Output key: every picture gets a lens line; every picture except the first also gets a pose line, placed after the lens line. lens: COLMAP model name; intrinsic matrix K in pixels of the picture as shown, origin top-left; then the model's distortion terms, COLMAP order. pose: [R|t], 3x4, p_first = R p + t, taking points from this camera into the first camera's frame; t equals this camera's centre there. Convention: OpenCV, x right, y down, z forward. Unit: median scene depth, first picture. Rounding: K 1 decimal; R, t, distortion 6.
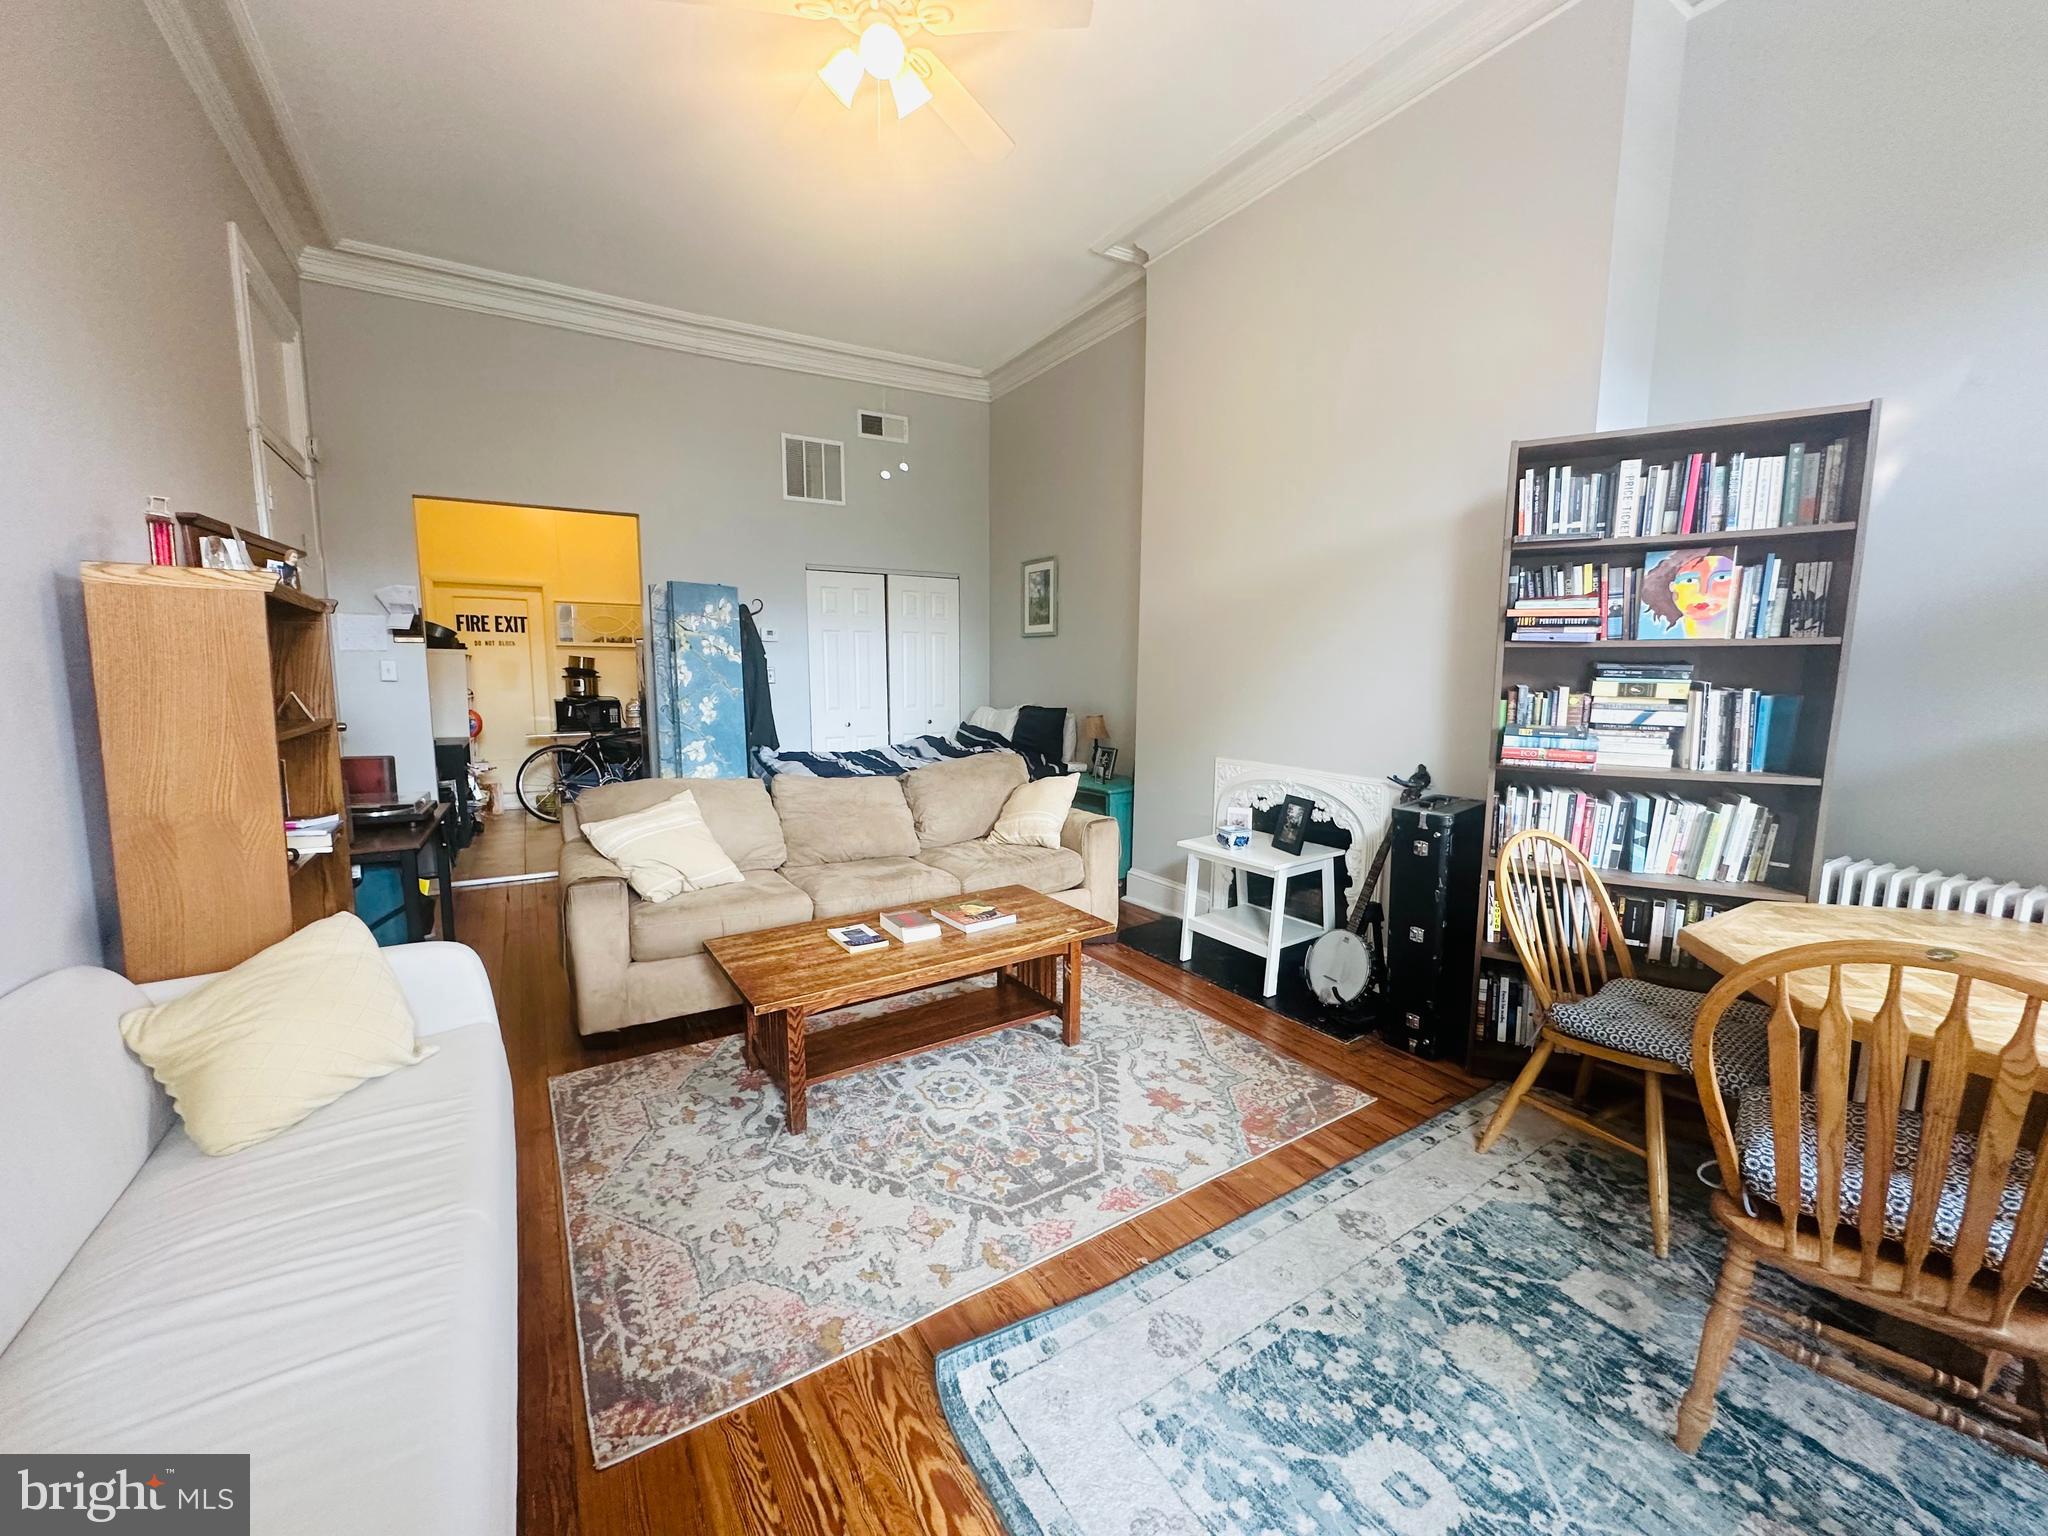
lens RADIAL K [[820.3, 0, 1025.9], [0, 820.3, 767.5], [0, 0, 1]] dist [0.001496, 0.000039]
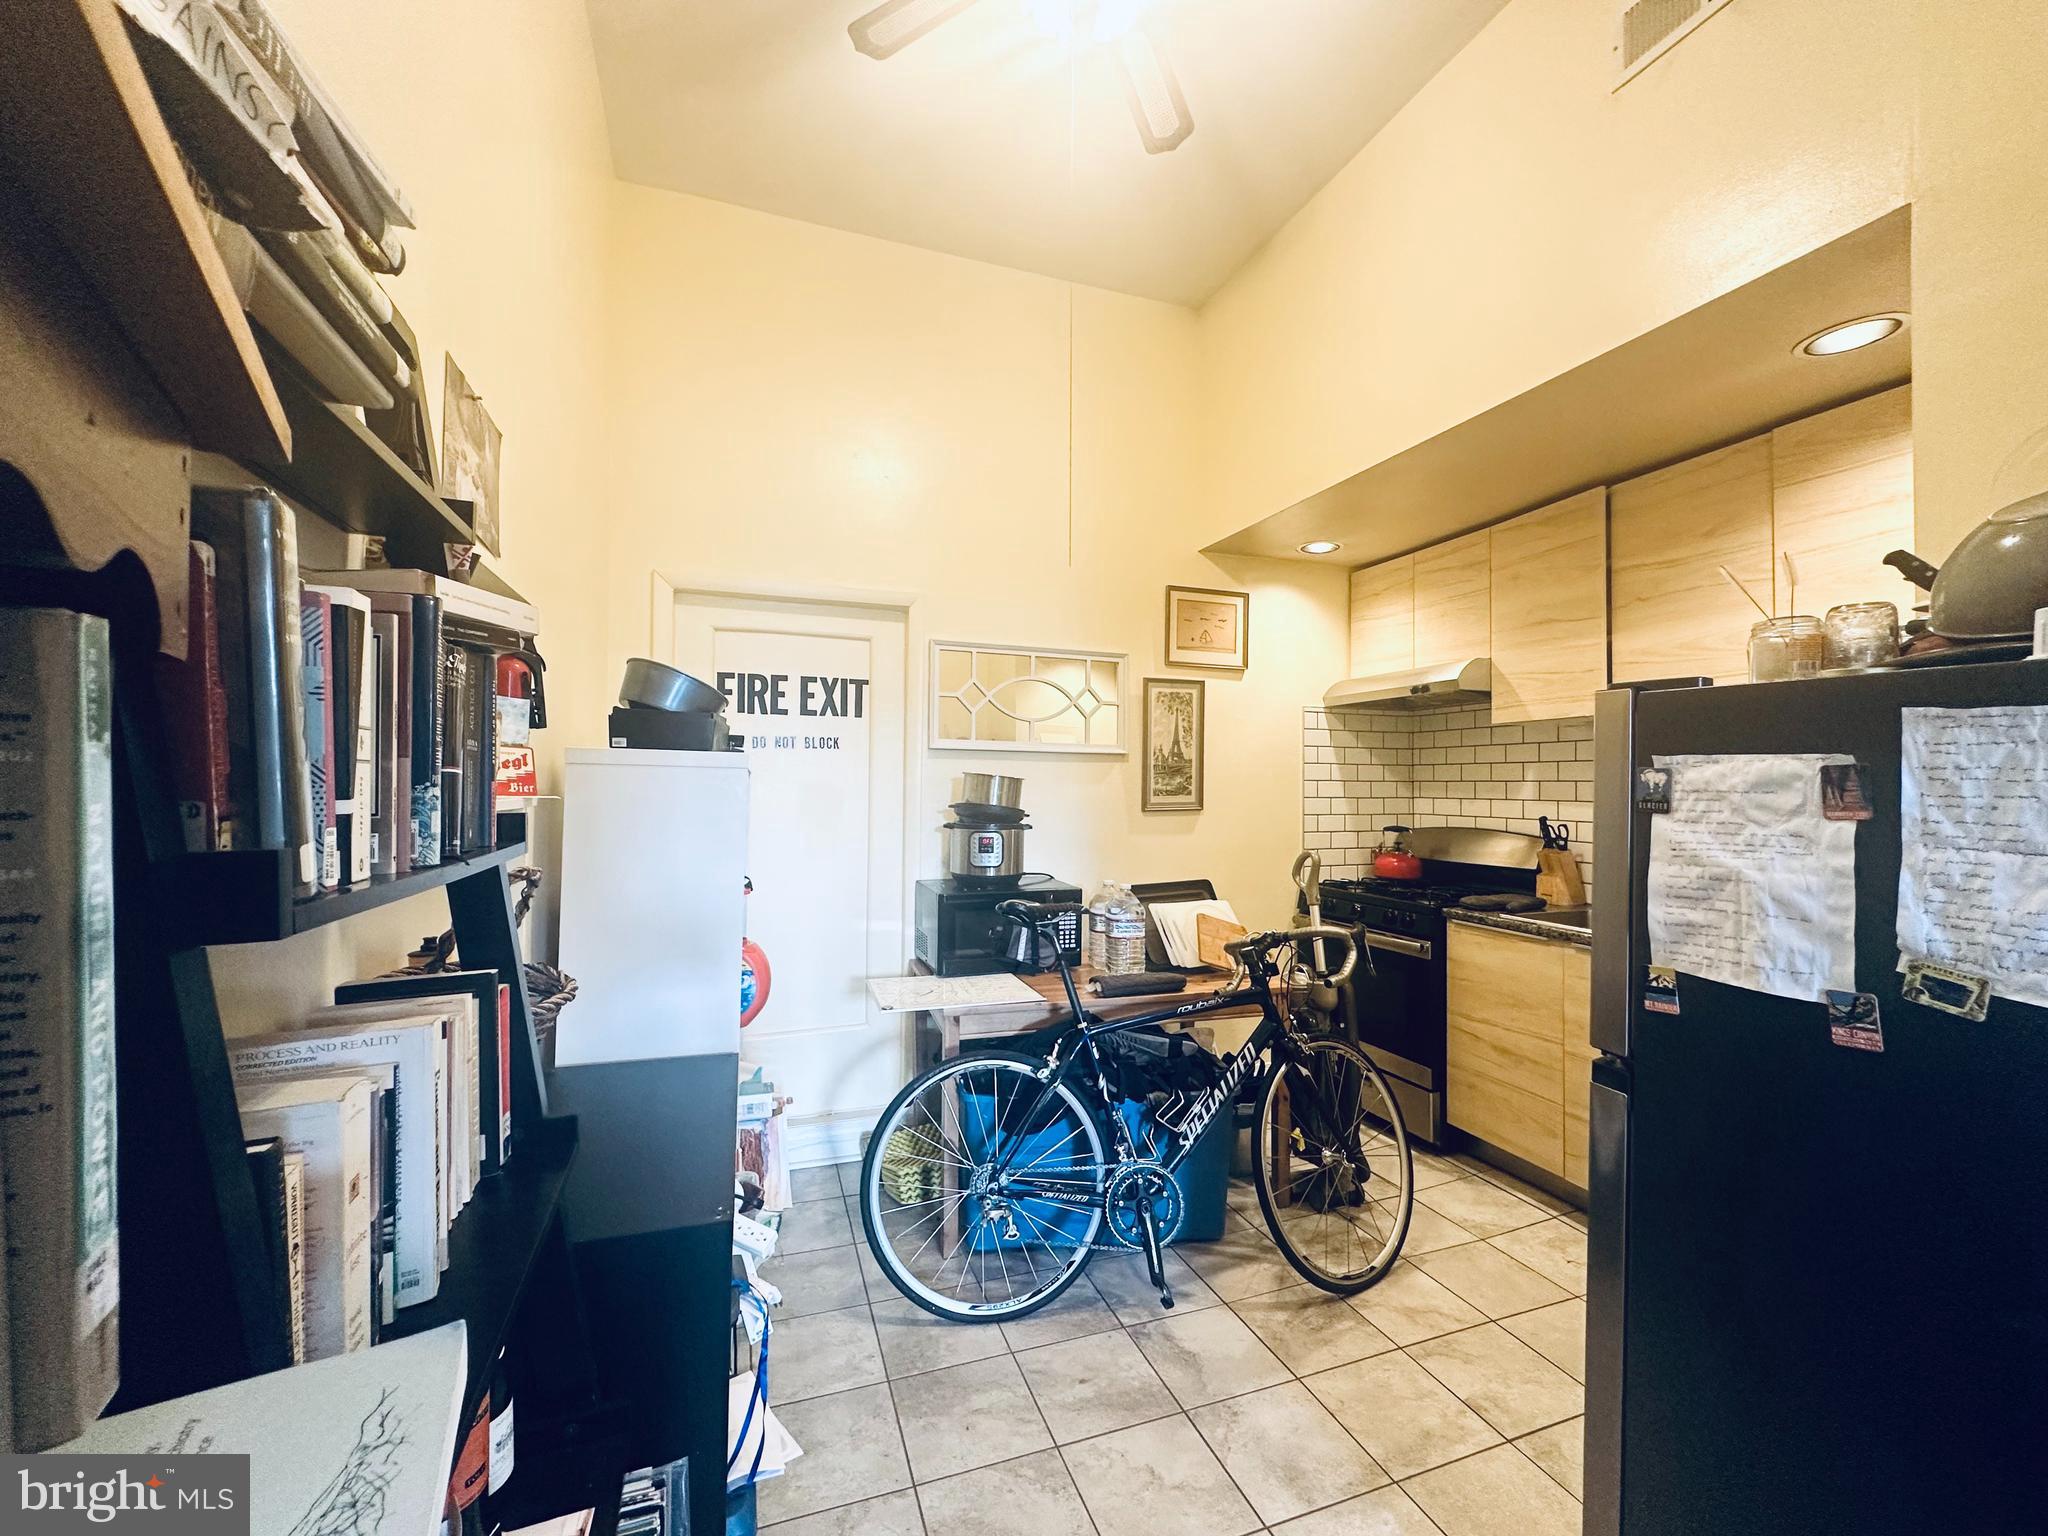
lens RADIAL K [[820.3, 0, 1025.7], [0, 820.3, 776.6], [0, 0, 1]] dist [0.001496, 0.000039]
pose [[0.975007, 0.004169, -0.222133, -0.443233], [-0.033068, 0.991411, -0.126536, -0.086155], [0.219697, 0.130719, 0.966771, 0.630036]]
